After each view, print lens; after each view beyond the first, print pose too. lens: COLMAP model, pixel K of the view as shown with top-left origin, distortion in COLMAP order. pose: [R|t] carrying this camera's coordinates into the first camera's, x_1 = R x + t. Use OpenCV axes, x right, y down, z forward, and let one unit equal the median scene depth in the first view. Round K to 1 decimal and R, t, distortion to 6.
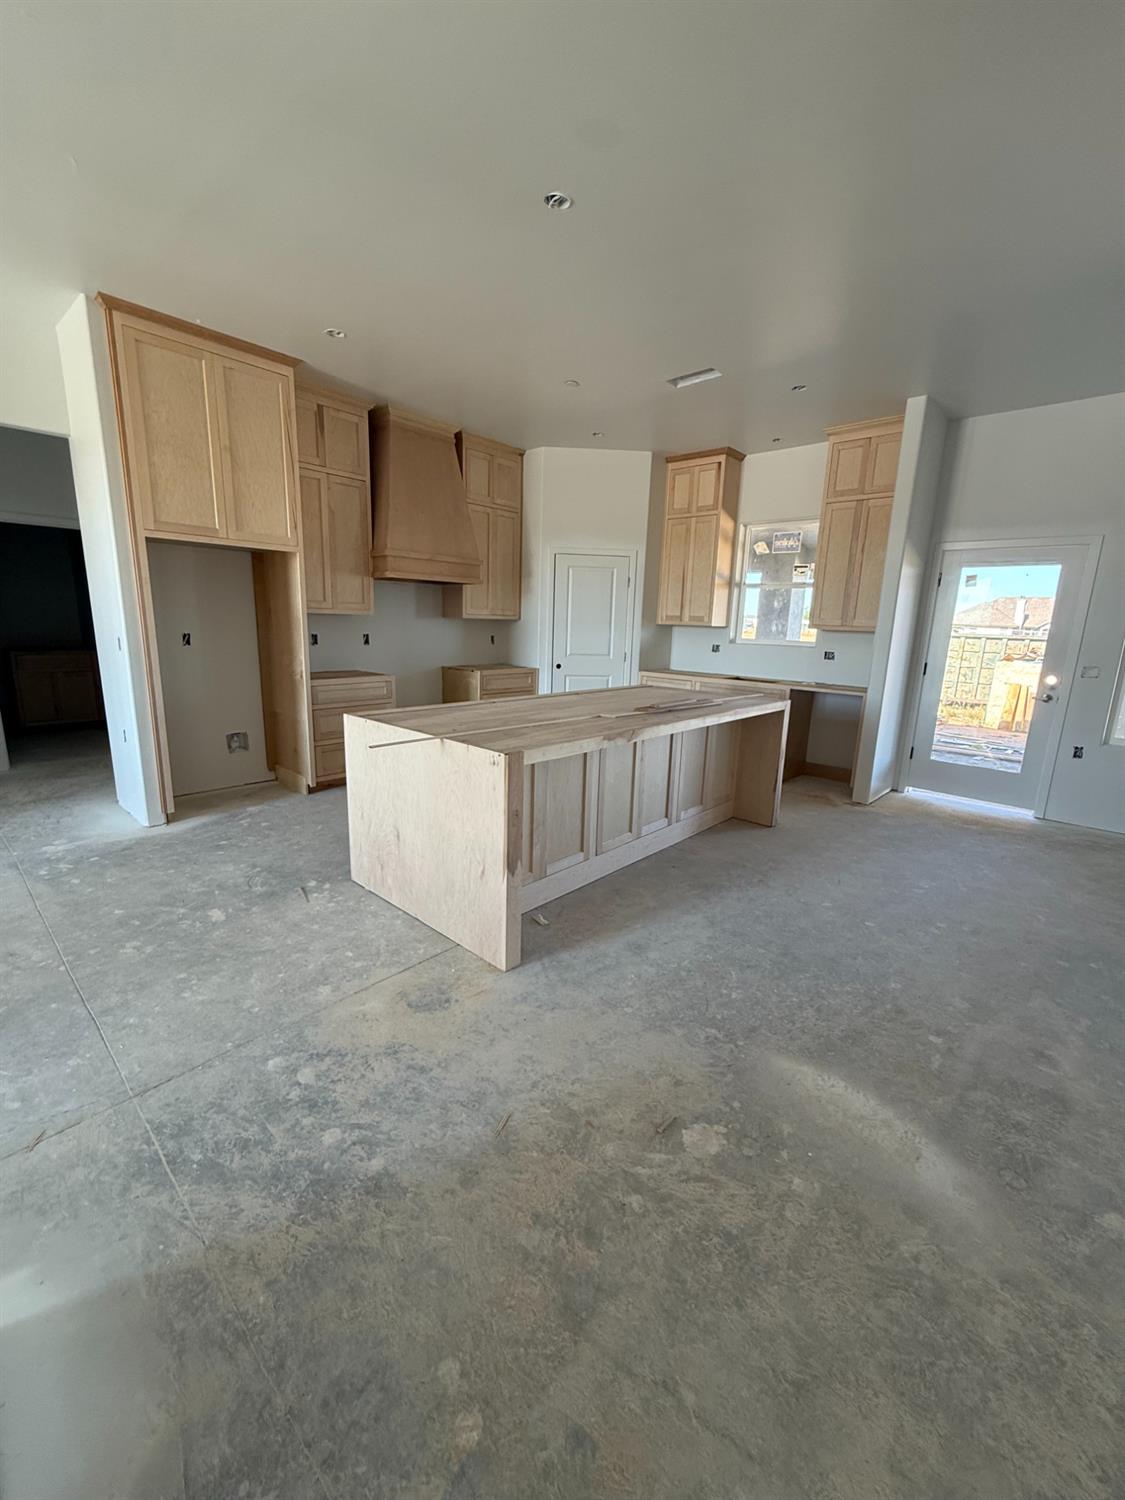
lens RADIAL K [[600.1, 0, 563.4], [0, 600.1, 750.5], [0, 0, 1]] dist [0.000221, 0.000042]
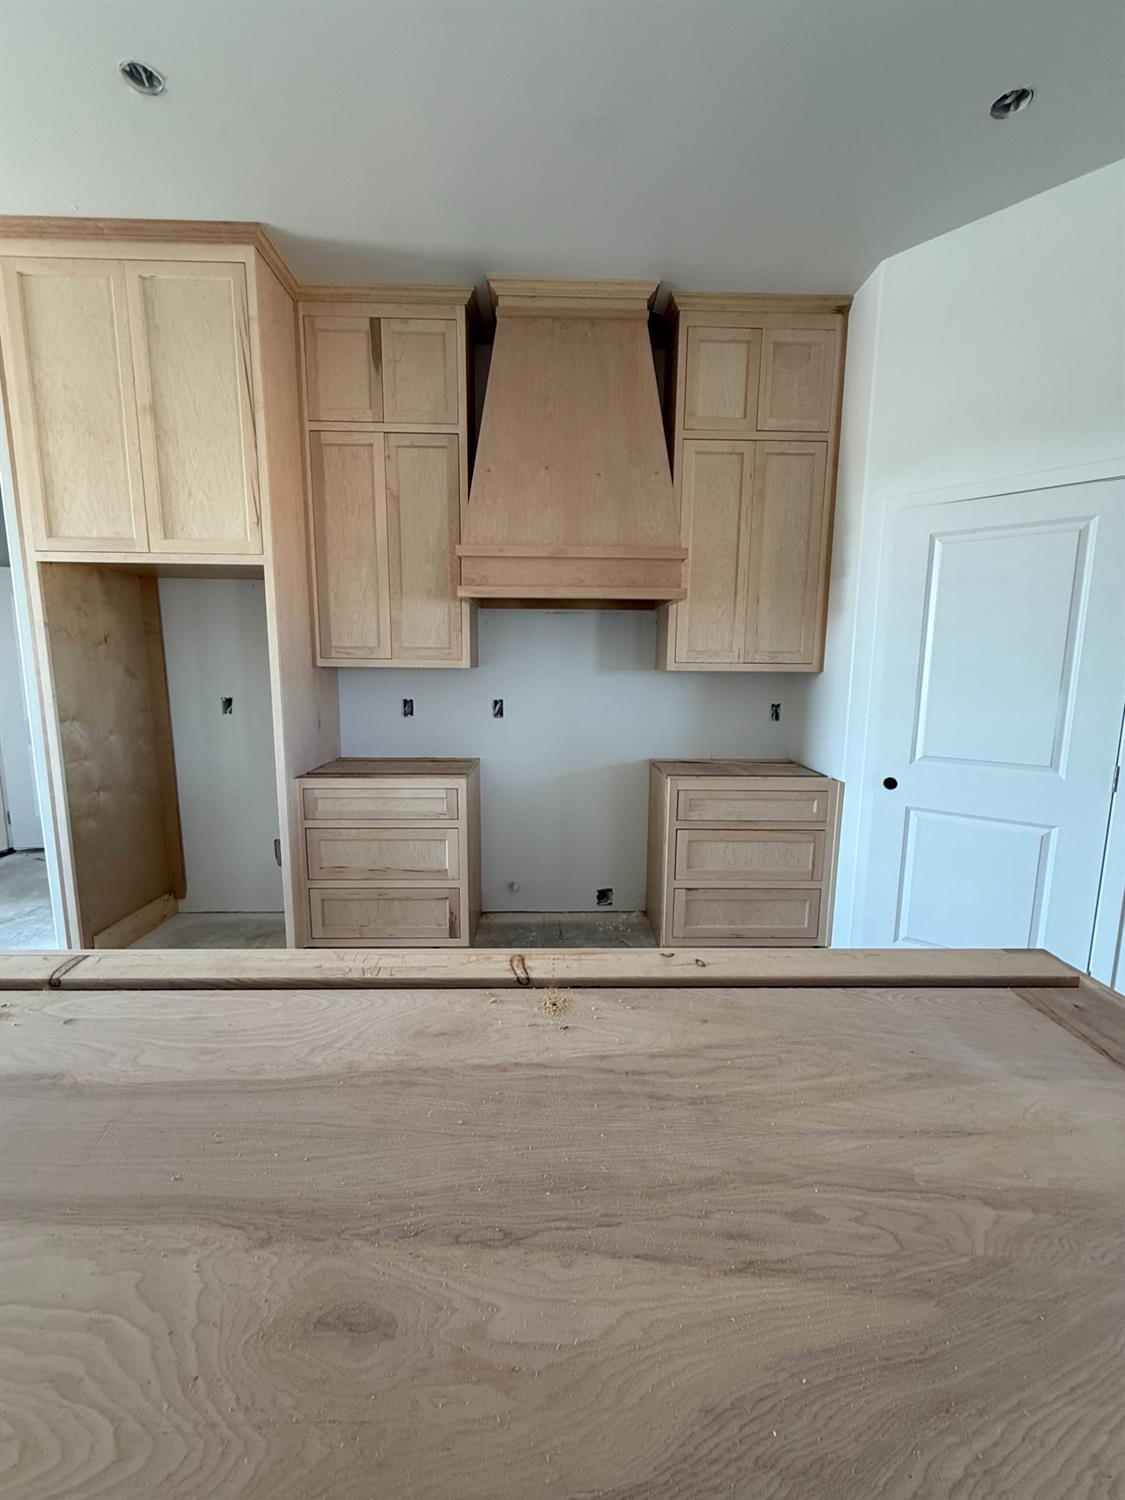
lens RADIAL K [[600.1, 0, 563.4], [0, 600.1, 750.5], [0, 0, 1]] dist [0.000221, 0.000042]
pose [[0.690900, 0.079534, -0.718562, 0.161518], [-0.143016, 0.989324, -0.028008, -0.148935], [0.708663, 0.122117, 0.694898, 0.694777]]
